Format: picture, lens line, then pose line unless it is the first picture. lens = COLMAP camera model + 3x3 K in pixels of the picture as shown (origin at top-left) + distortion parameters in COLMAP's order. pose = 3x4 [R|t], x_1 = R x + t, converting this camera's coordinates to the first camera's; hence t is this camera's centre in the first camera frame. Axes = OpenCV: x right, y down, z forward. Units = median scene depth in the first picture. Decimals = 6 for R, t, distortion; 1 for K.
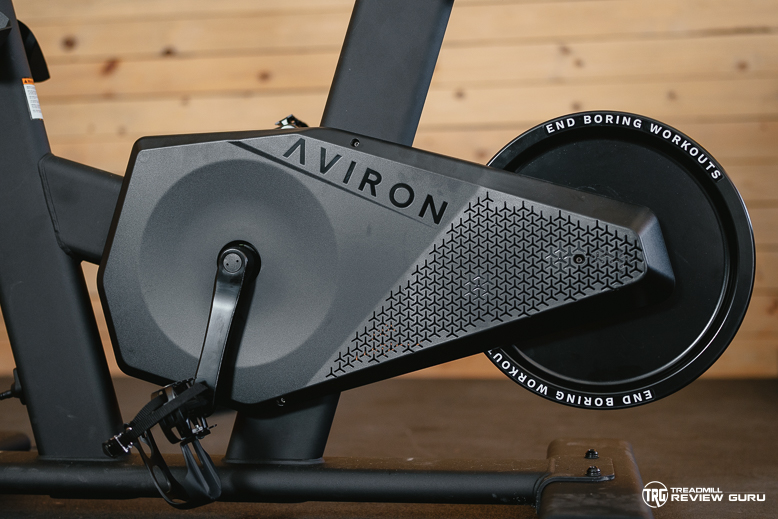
lens RADIAL K [[1148.2, 0, 392.5], [0, 1148.2, 256.4], [0, 0, 1]] dist [0.000352, 0.004251]
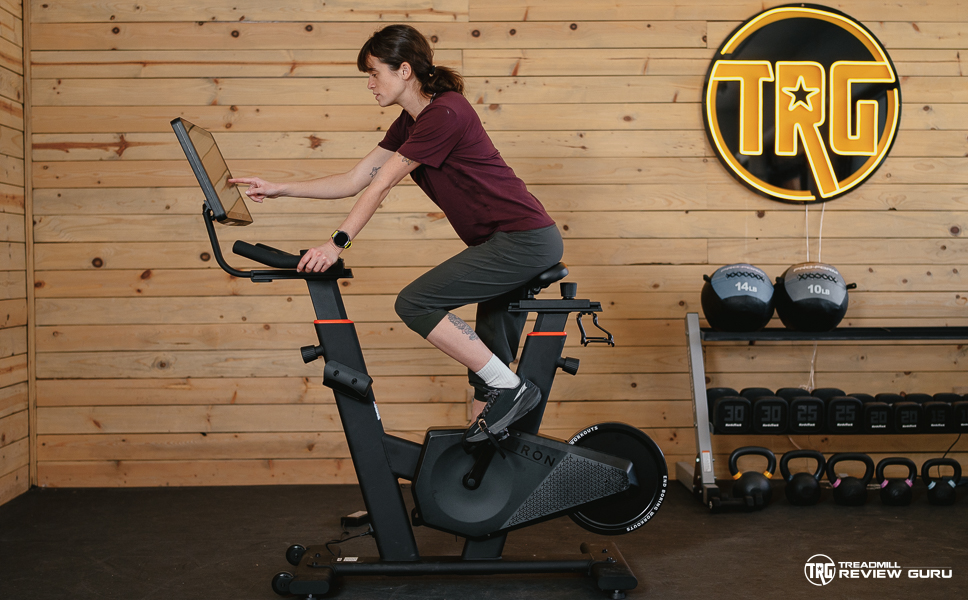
lens RADIAL K [[1431.0, 0, 484.7], [0, 1431.0, 292.5], [0, 0, 1]] dist [0.005878, -0.030520]
pose [[0.981550, -0.000083, 0.191207, -0.724684], [-0.006754, 0.999361, 0.035106, -0.531684], [-0.191088, -0.035750, 0.980922, -2.124840]]
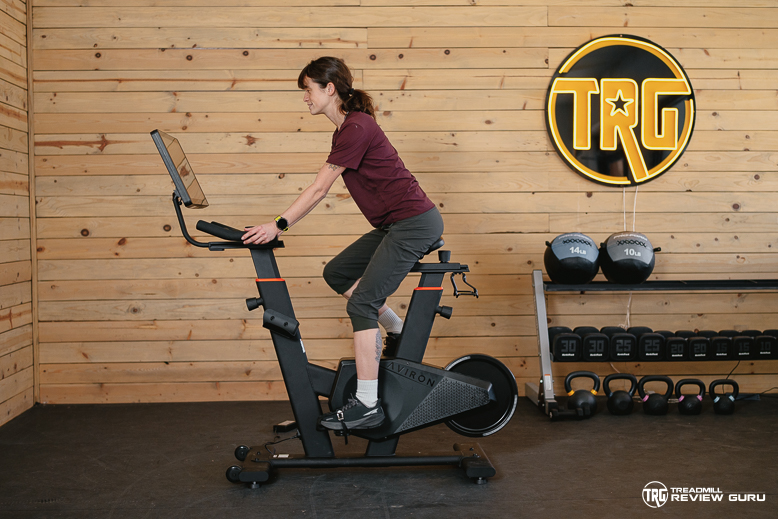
lens RADIAL K [[1152.7, 0, 391.1], [0, 1152.7, 260.8], [0, 0, 1]] dist [0.002717, -0.017866]
pose [[0.978676, -0.004788, 0.205356, -0.801679], [-0.005138, 0.998845, 0.047772, -0.578201], [-0.205347, -0.047808, 0.977521, -2.392747]]
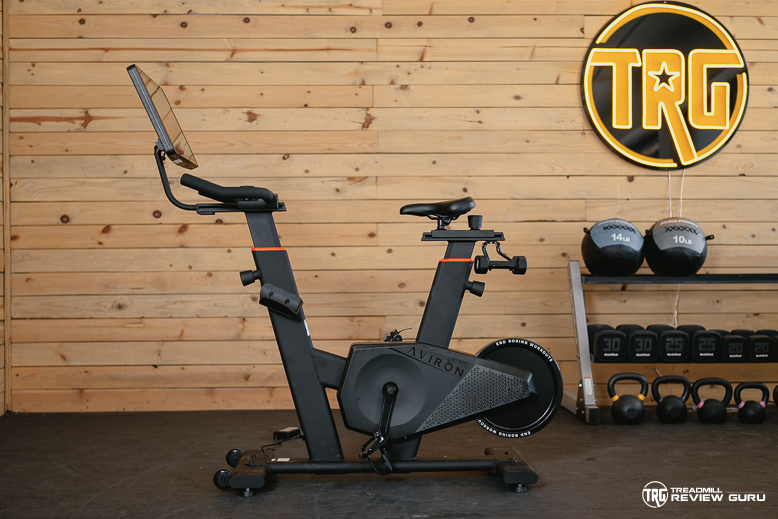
lens RADIAL K [[1148.2, 0, 392.5], [0, 1148.2, 256.4], [0, 0, 1]] dist [0.000352, 0.004251]
pose [[0.980130, 0.005231, 0.198289, -0.714850], [-0.006569, 0.999960, 0.006089, -0.352117], [-0.198249, -0.007270, 0.980125, -1.843735]]
